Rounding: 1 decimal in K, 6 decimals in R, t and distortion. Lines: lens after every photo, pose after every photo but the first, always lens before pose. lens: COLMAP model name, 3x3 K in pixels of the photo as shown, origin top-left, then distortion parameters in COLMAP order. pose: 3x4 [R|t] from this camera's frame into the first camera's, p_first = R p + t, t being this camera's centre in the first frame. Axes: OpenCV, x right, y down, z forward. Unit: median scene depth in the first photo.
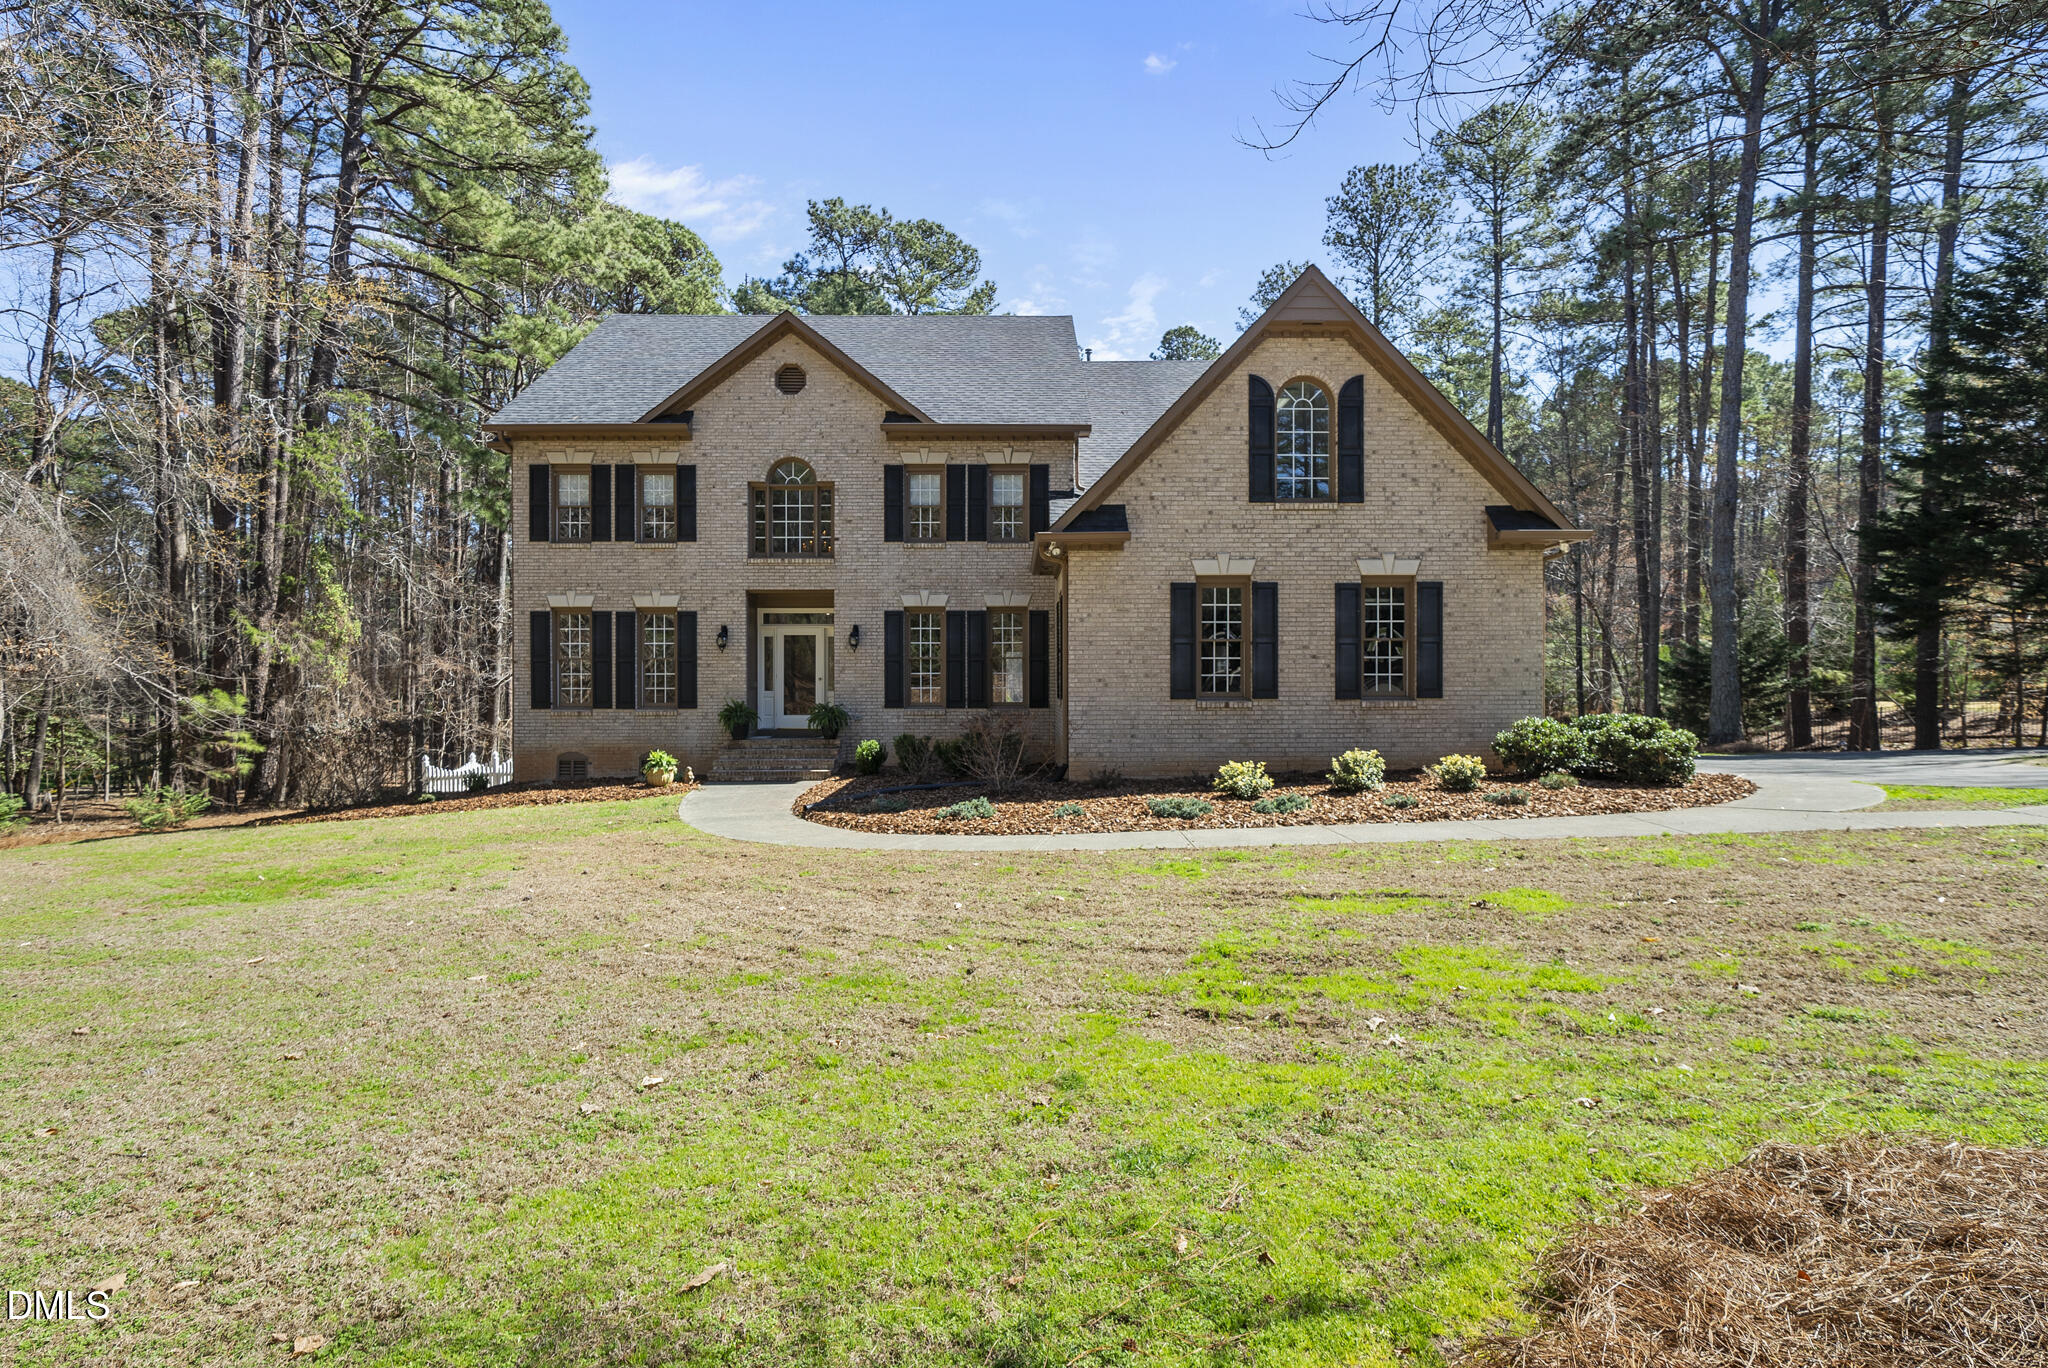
lens RADIAL K [[966.1, 0, 1017.4], [0, 966.1, 686.7], [0, 0, 1]] dist [-0.001259, 0.000157]
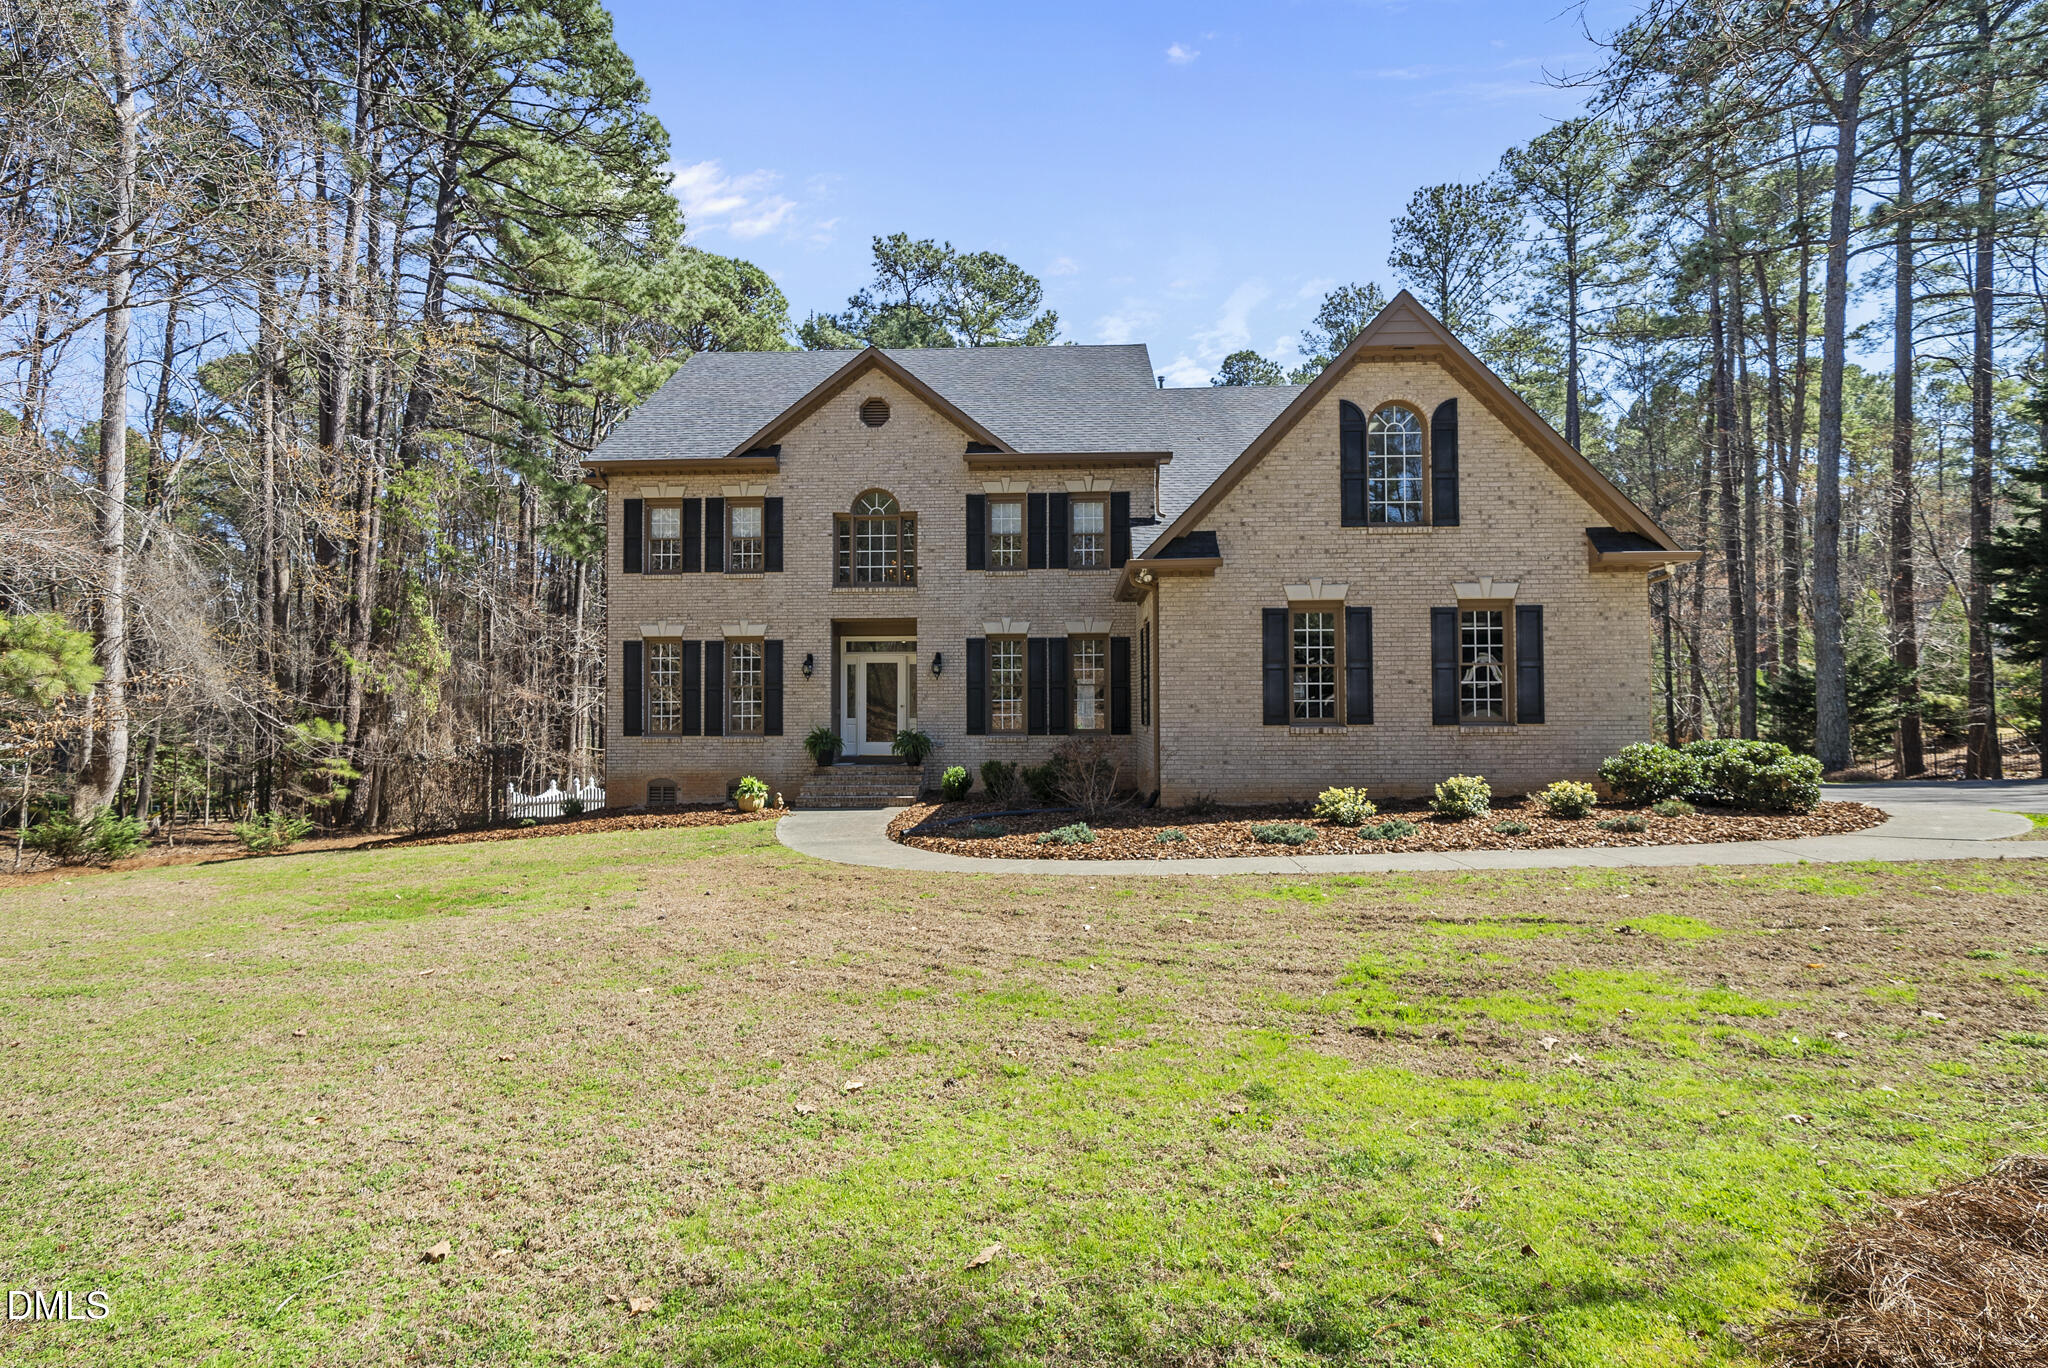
lens RADIAL K [[976.1, 0, 1018.1], [0, 976.1, 686.9], [0, 0, 1]] dist [-0.001028, -0.000093]
pose [[0.998549, -0.003636, -0.053725, -0.028982], [0.002101, 0.999589, -0.028602, 0.001324], [0.053807, 0.028447, 0.998146, -0.012480]]
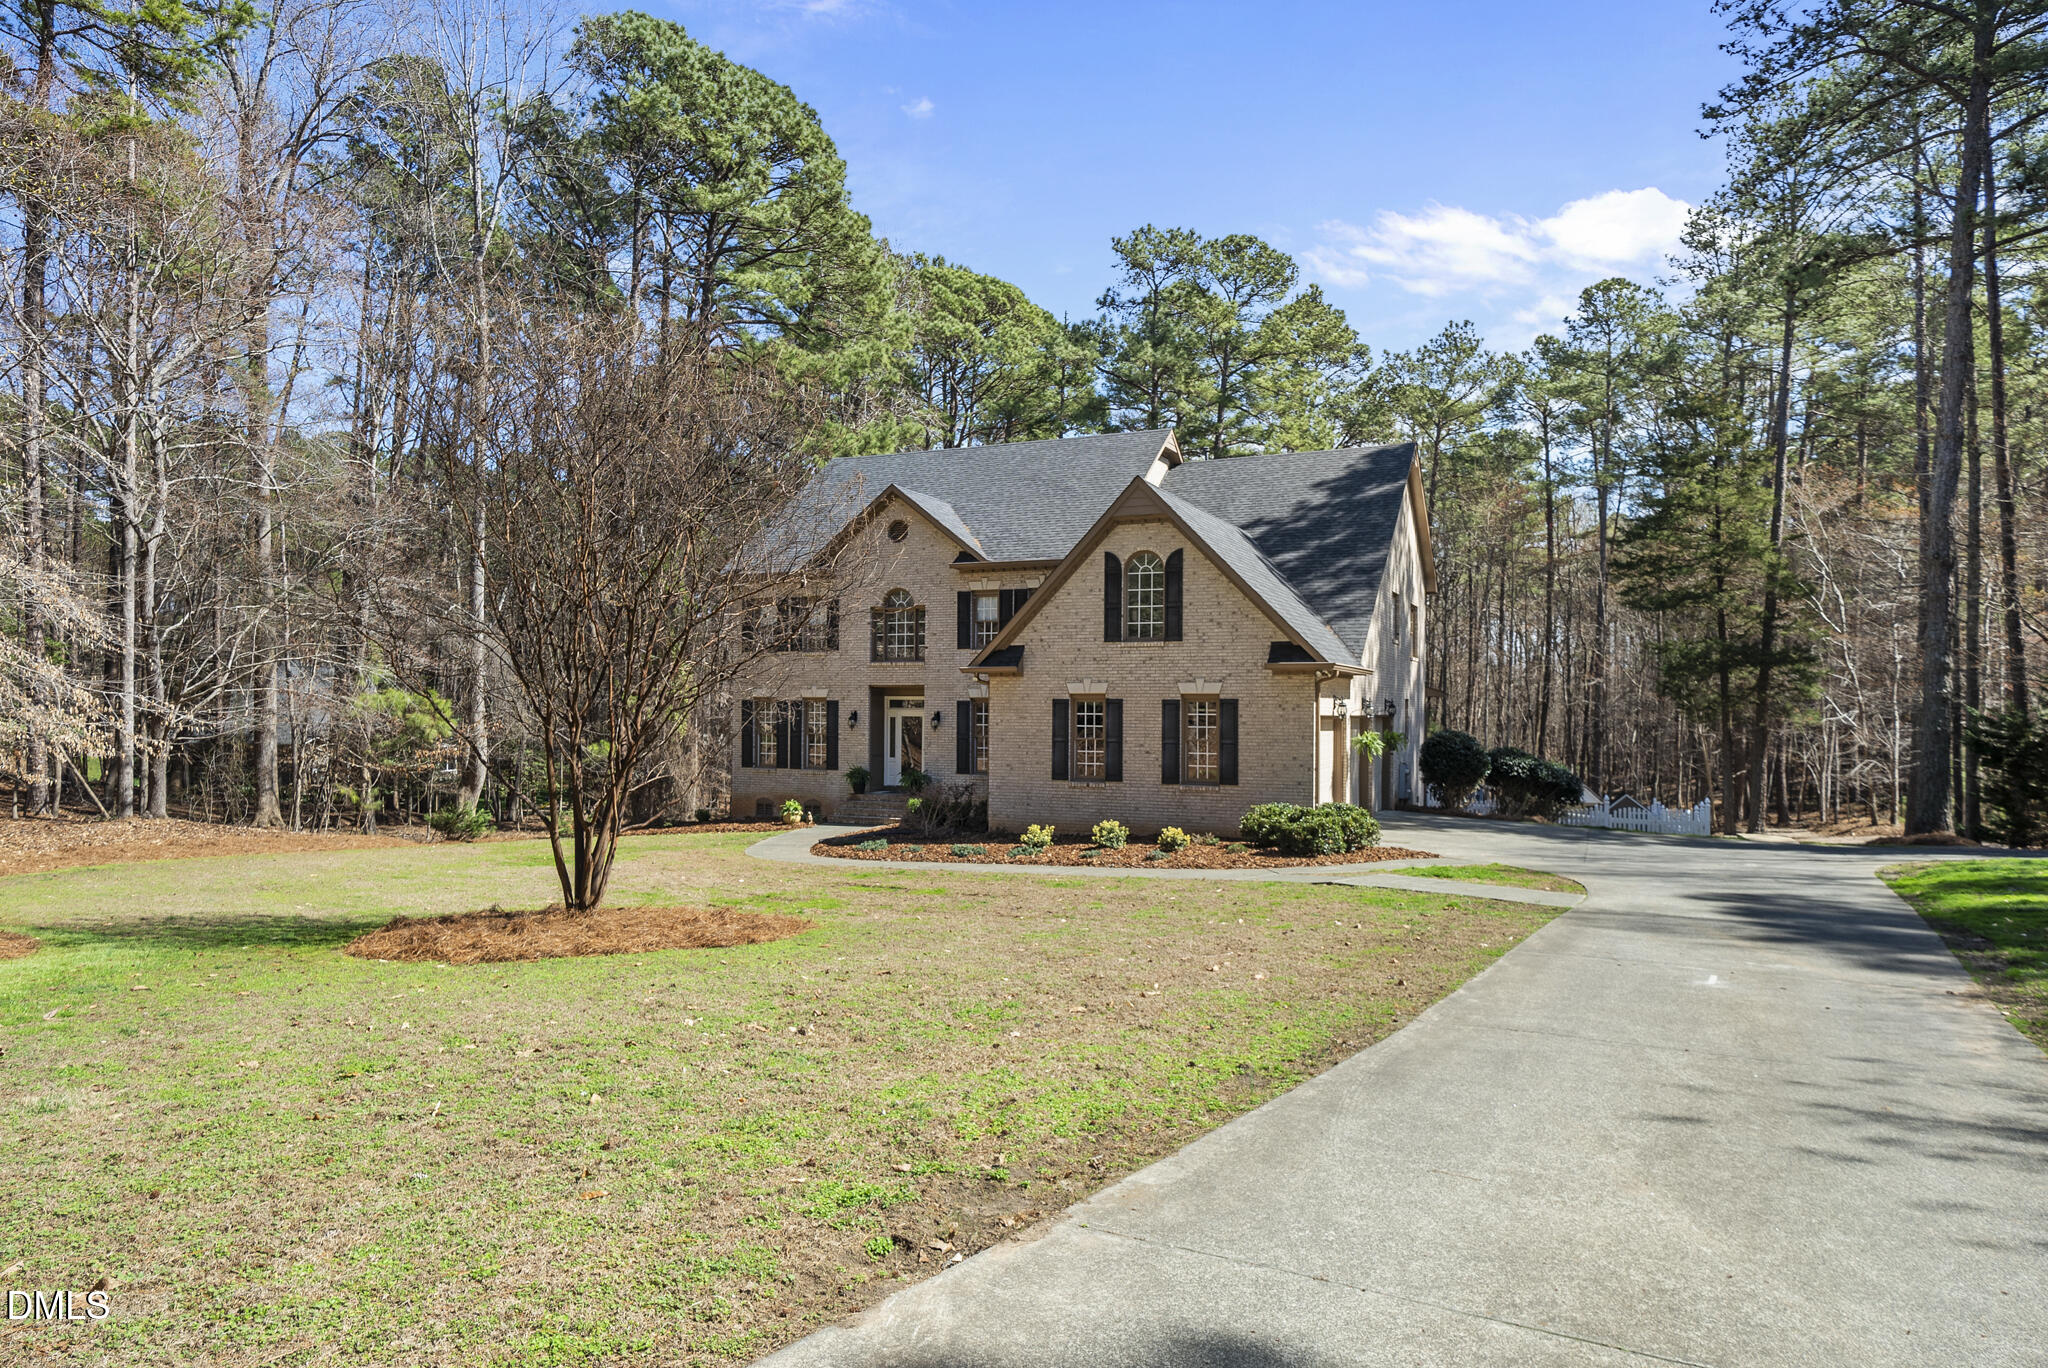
lens RADIAL K [[1261.5, 0, 1024.0], [0, 1261.5, 684.0], [0, 0, 1]] dist [0.000006, 0.000223]
pose [[0.904905, -0.000882, -0.425613, 0.678043], [-0.006626, 0.999847, -0.016158, -0.072975], [0.425562, 0.017441, 0.904761, -0.530577]]
